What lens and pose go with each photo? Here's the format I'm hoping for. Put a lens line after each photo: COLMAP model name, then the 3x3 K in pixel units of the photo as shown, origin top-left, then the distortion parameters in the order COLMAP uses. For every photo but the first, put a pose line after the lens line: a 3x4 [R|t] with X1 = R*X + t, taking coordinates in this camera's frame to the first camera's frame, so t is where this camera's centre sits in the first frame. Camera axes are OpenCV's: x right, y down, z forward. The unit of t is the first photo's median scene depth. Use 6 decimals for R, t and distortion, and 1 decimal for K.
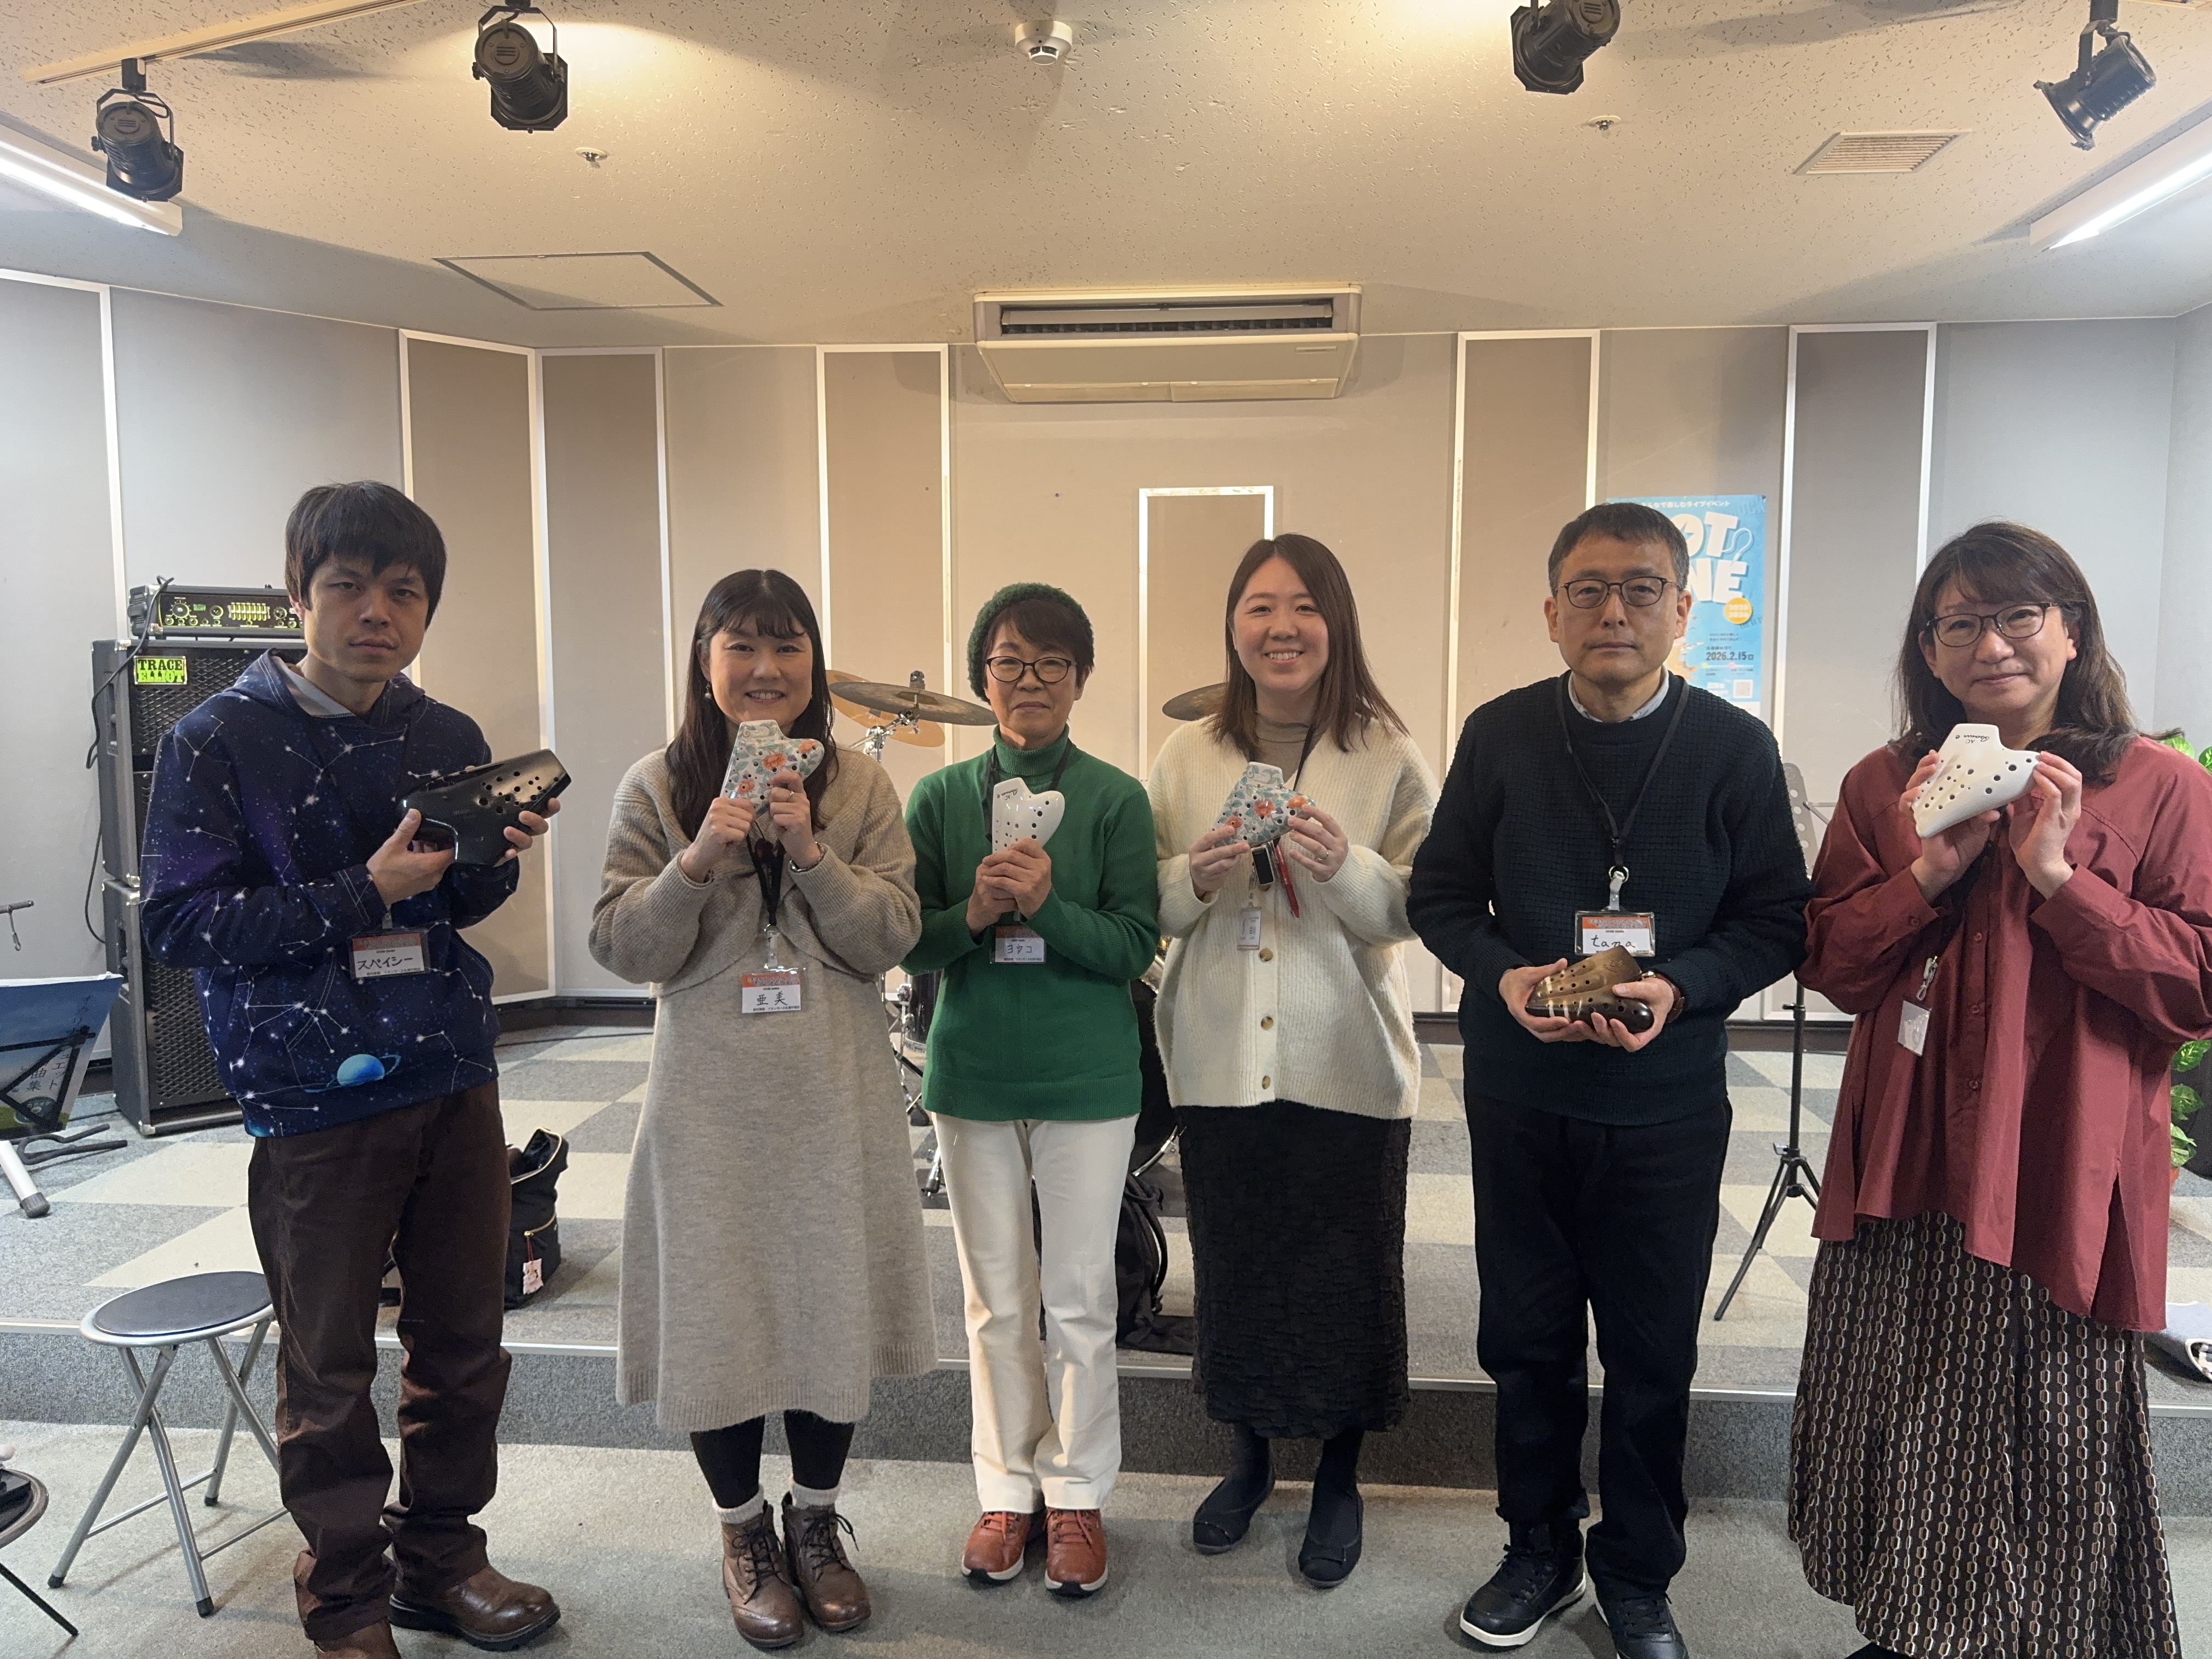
lens RADIAL K [[1547.4, 0, 1131.0], [0, 1547.4, 816.0], [0, 0, 1]] dist [-0.003587, -0.011087]
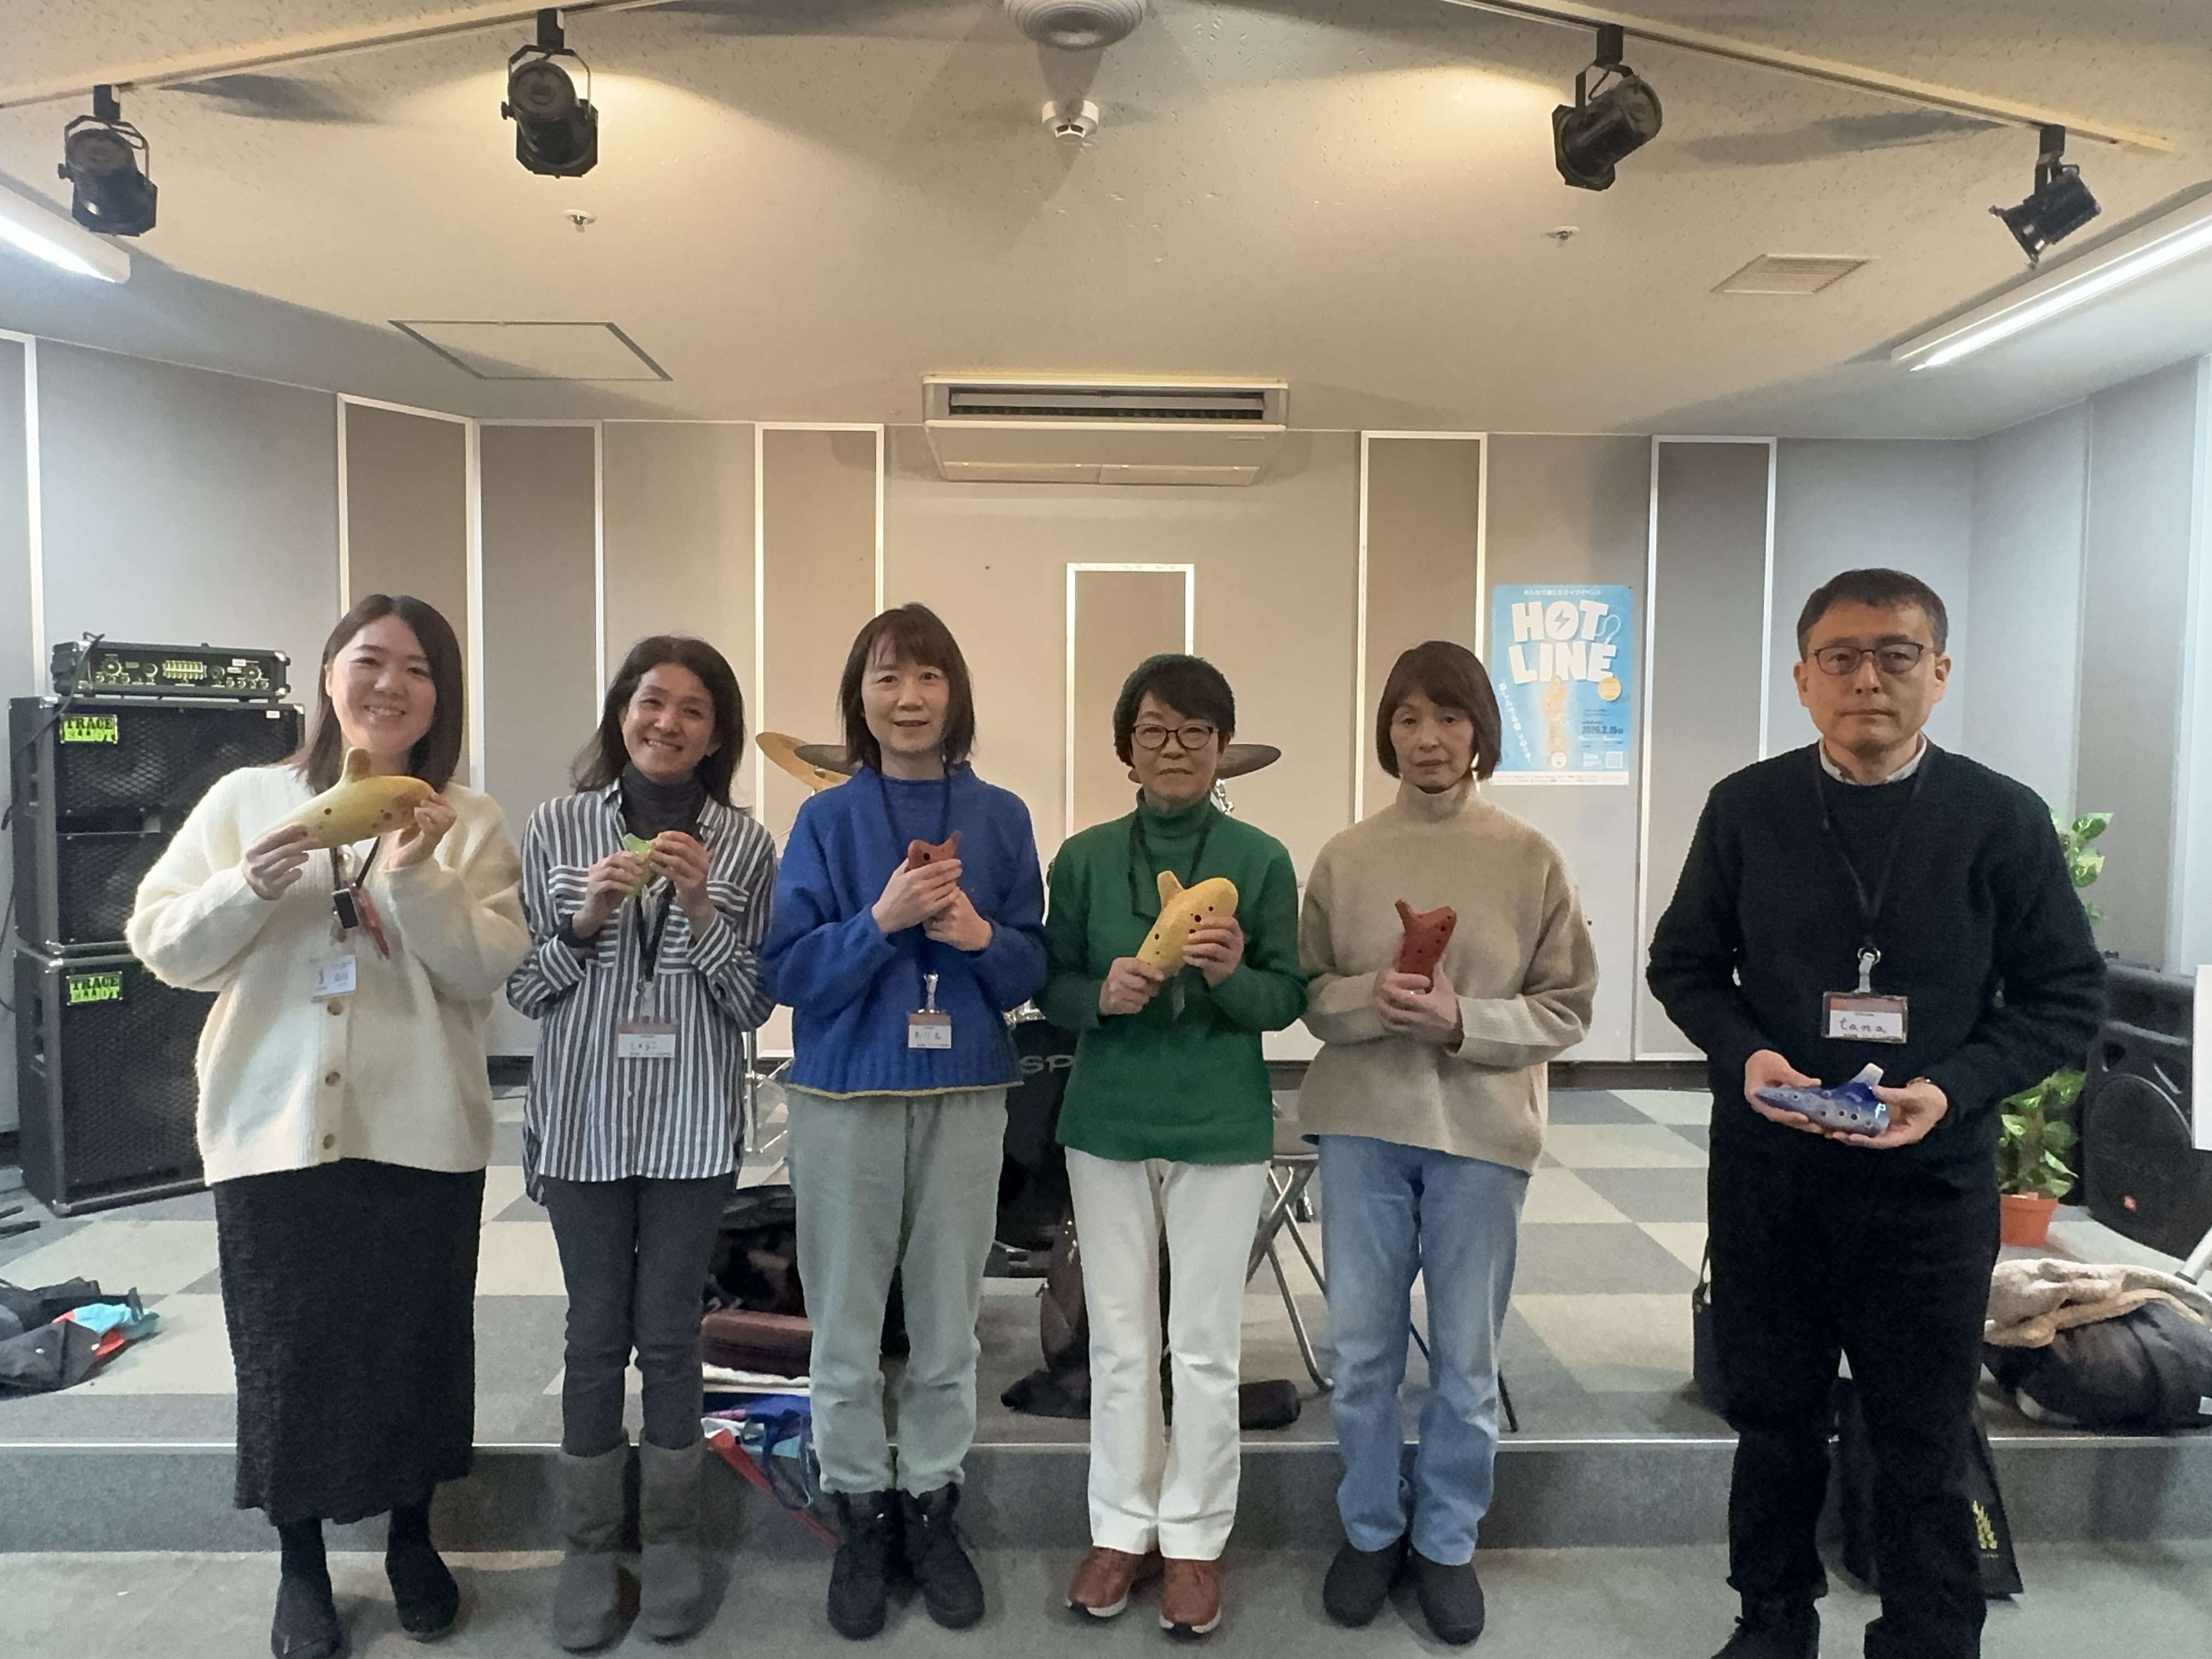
lens RADIAL K [[1393.7, 0, 1106.7], [0, 1393.7, 820.5], [0, 0, 1]] dist [-0.023178, 0.009306]
pose [[0.993918, 0.002593, 0.110091, -0.093485], [0.001328, 0.999368, -0.035527, -0.005656], [-0.110114, 0.035457, 0.993286, 0.075645]]
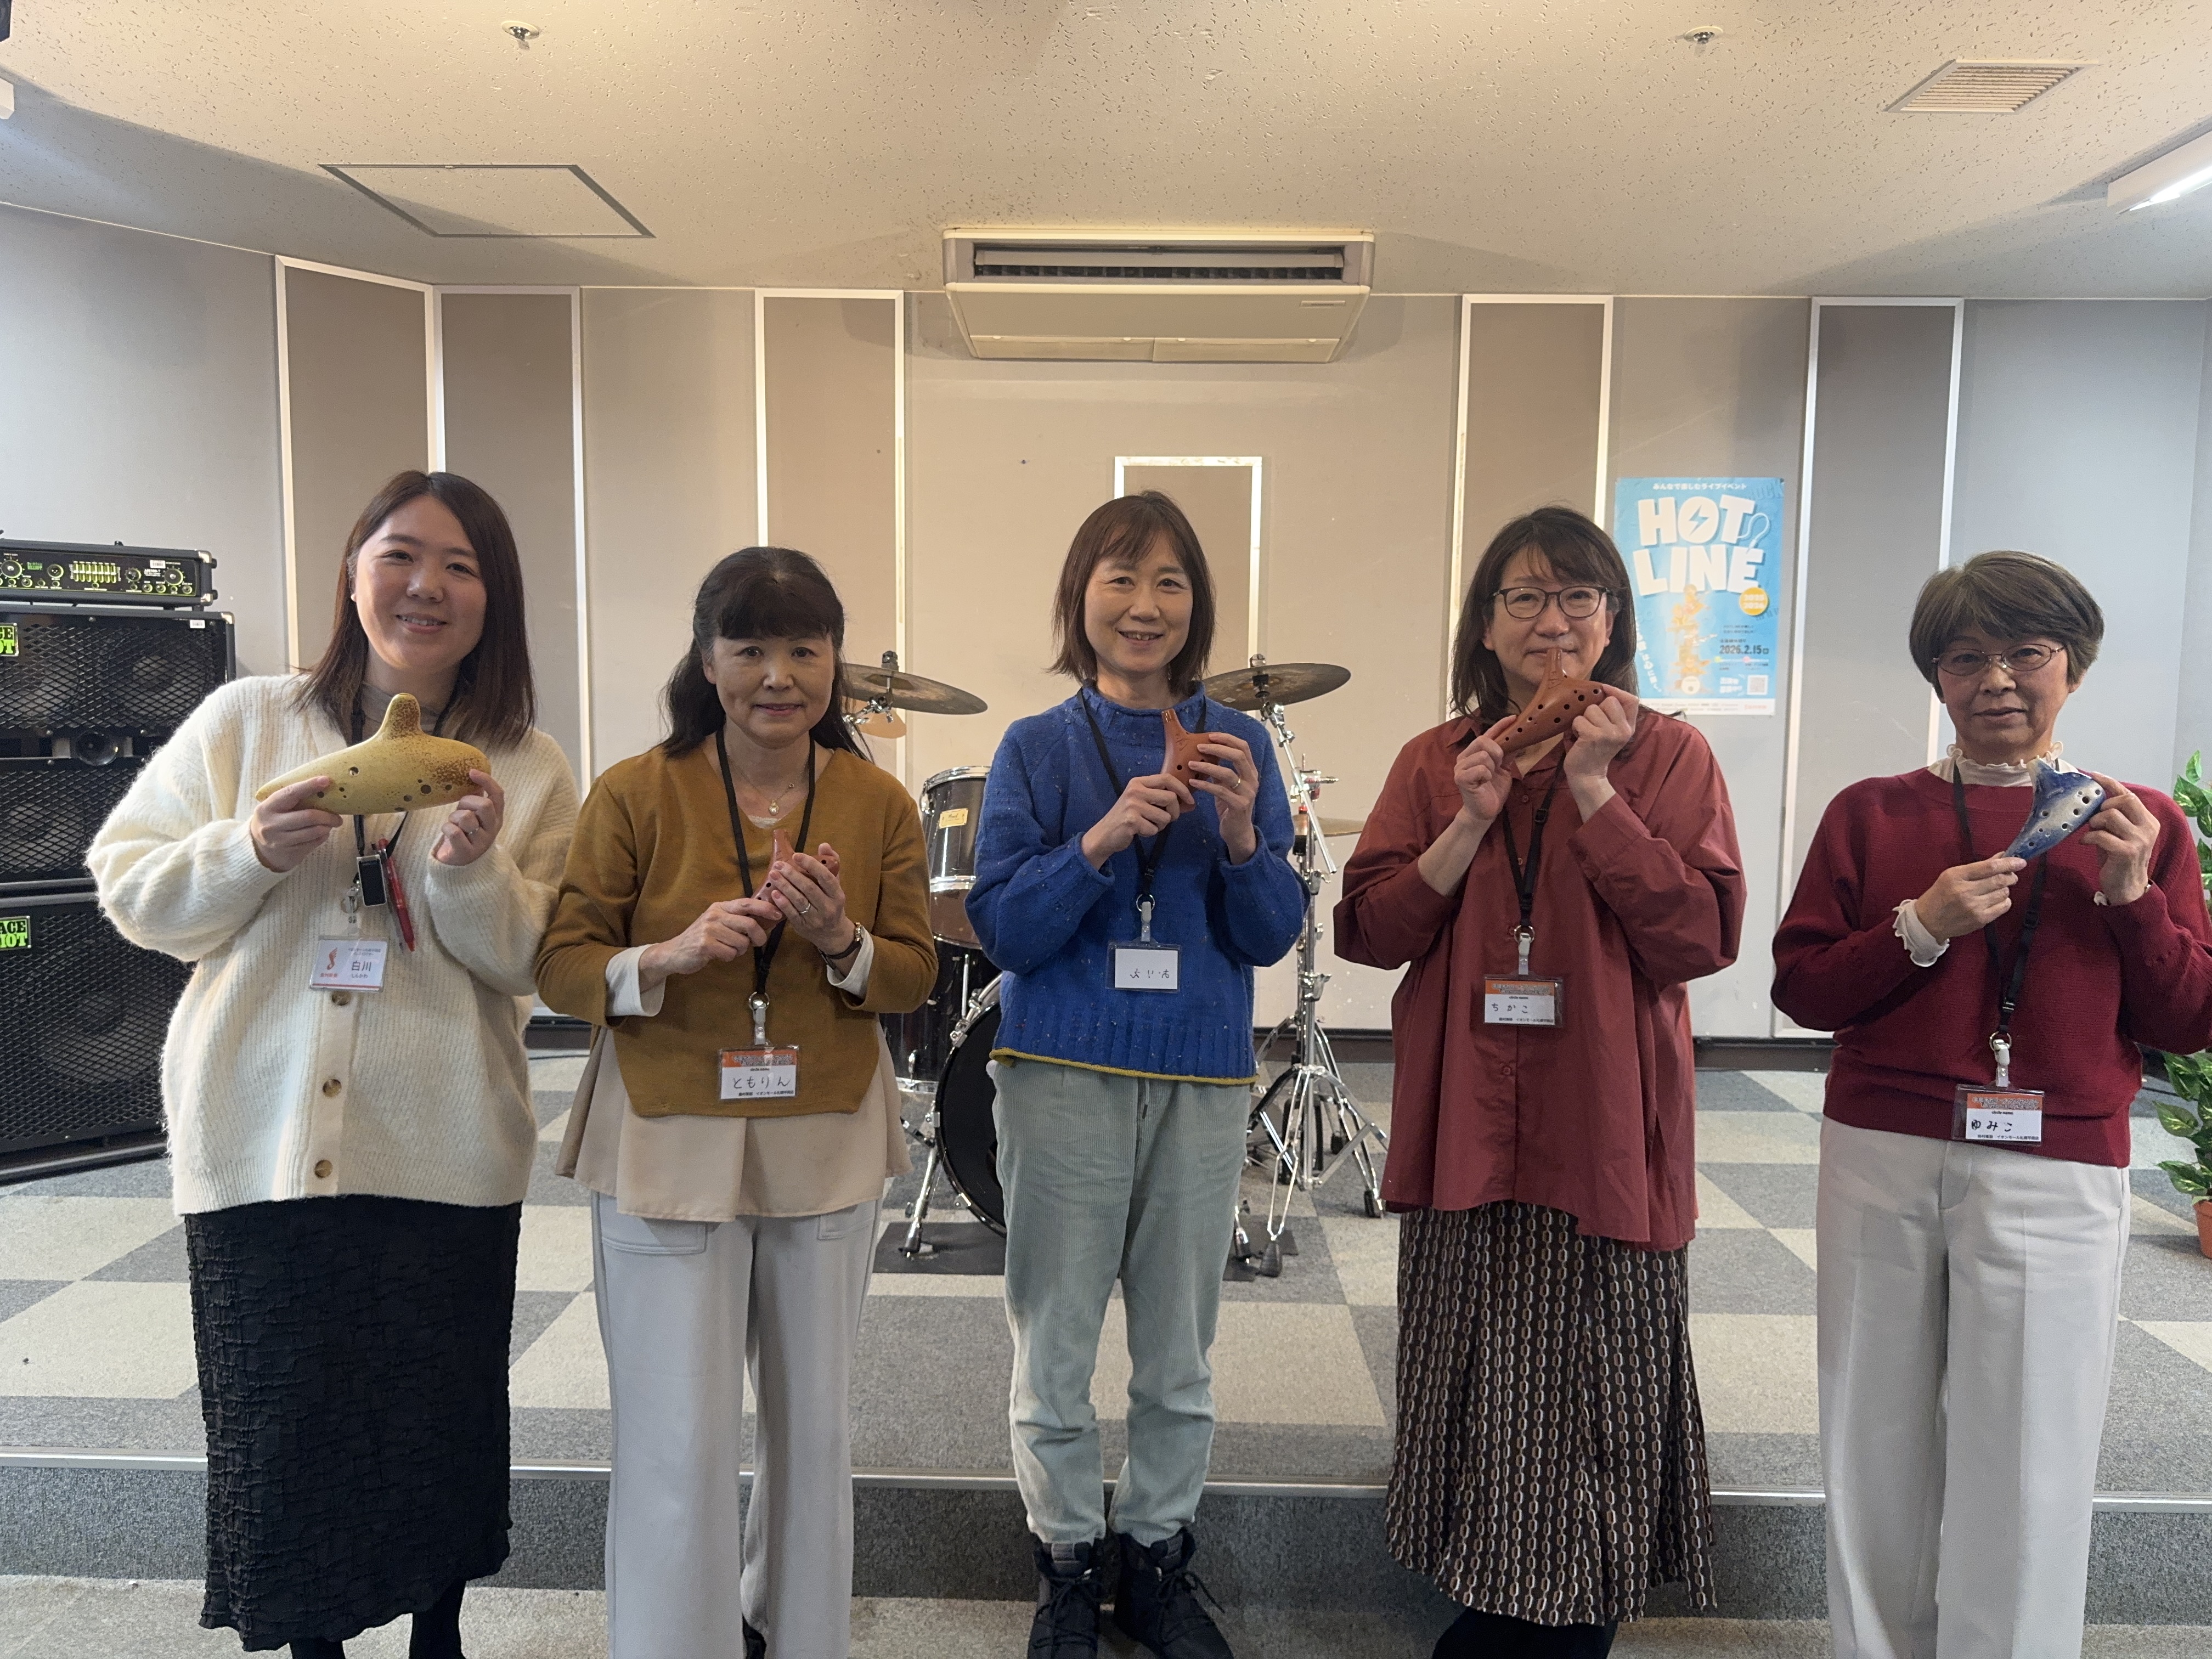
lens RADIAL K [[1547.4, 0, 1124.2], [0, 1547.4, 820.5], [0, 0, 1]] dist [-0.003587, -0.011087]
pose [[0.997656, 0.005883, 0.068181, -0.065088], [-0.006195, 0.999971, 0.004368, -0.002467], [-0.068153, -0.004780, 0.997663, 0.117943]]
